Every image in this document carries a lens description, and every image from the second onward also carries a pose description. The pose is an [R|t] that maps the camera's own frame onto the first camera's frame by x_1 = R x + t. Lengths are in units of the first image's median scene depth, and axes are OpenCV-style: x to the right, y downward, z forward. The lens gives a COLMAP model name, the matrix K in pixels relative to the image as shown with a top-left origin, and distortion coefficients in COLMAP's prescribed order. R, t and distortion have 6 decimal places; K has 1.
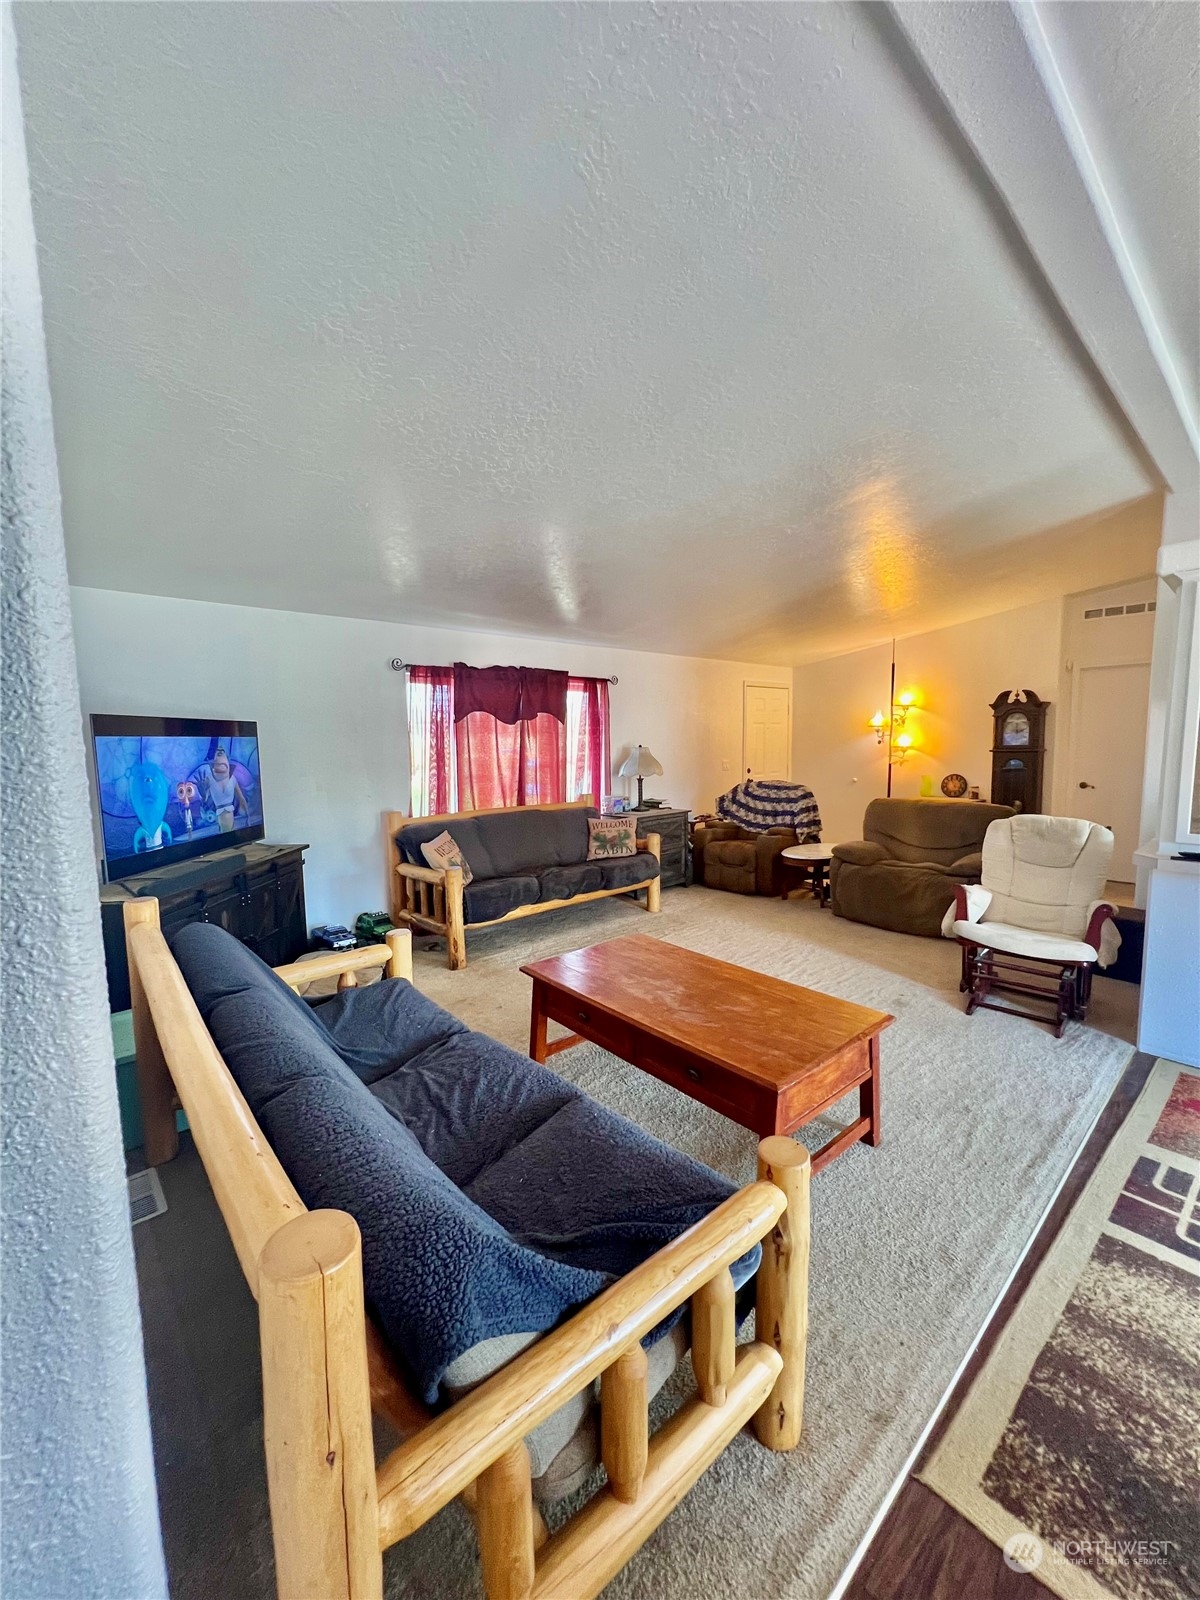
lens RADIAL K [[641.0, 0, 600.7], [0, 641.0, 806.5], [0, 0, 1]] dist [-0.000226, 0.000053]
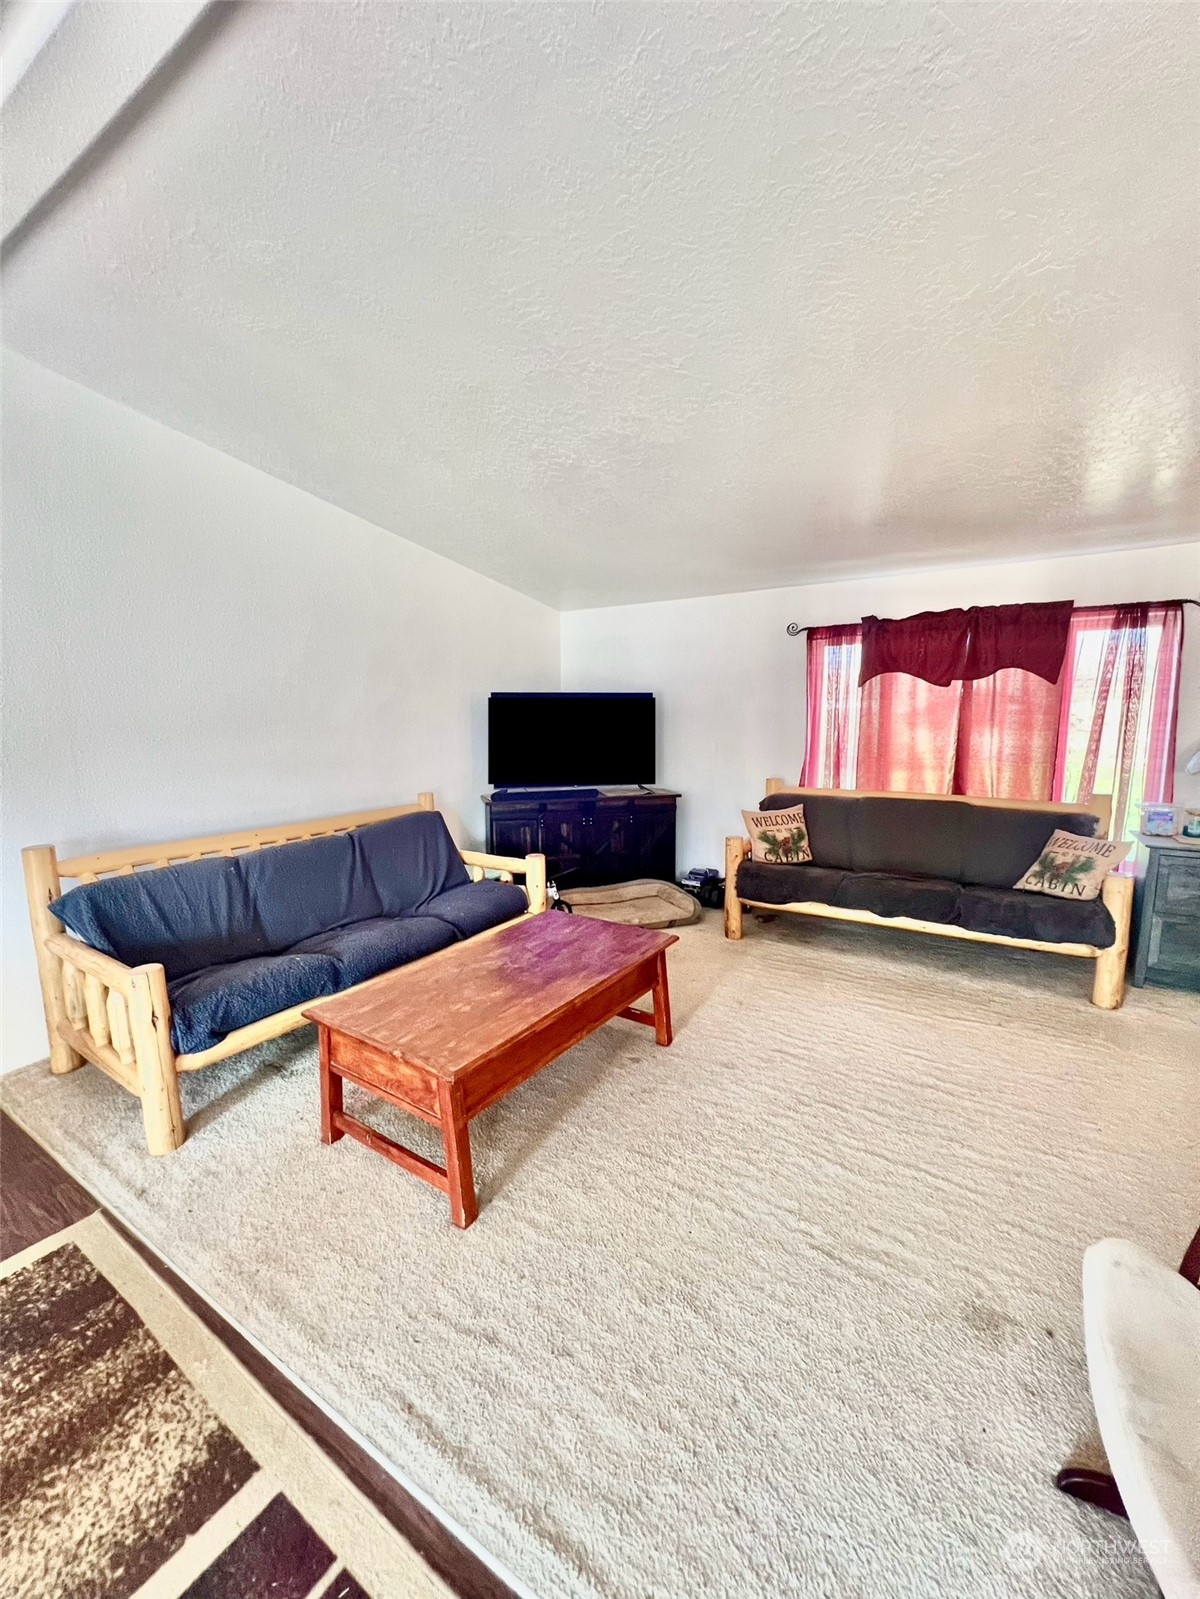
lens RADIAL K [[644.7, 0, 597.2], [0, 644.7, 802.7], [0, 0, 1]] dist [0.001325, 0.000145]
pose [[0.259114, 0.146681, -0.954644, 1.650207], [-0.098240, 0.987277, 0.125031, -0.151649], [0.960838, 0.061387, 0.270227, 1.302495]]
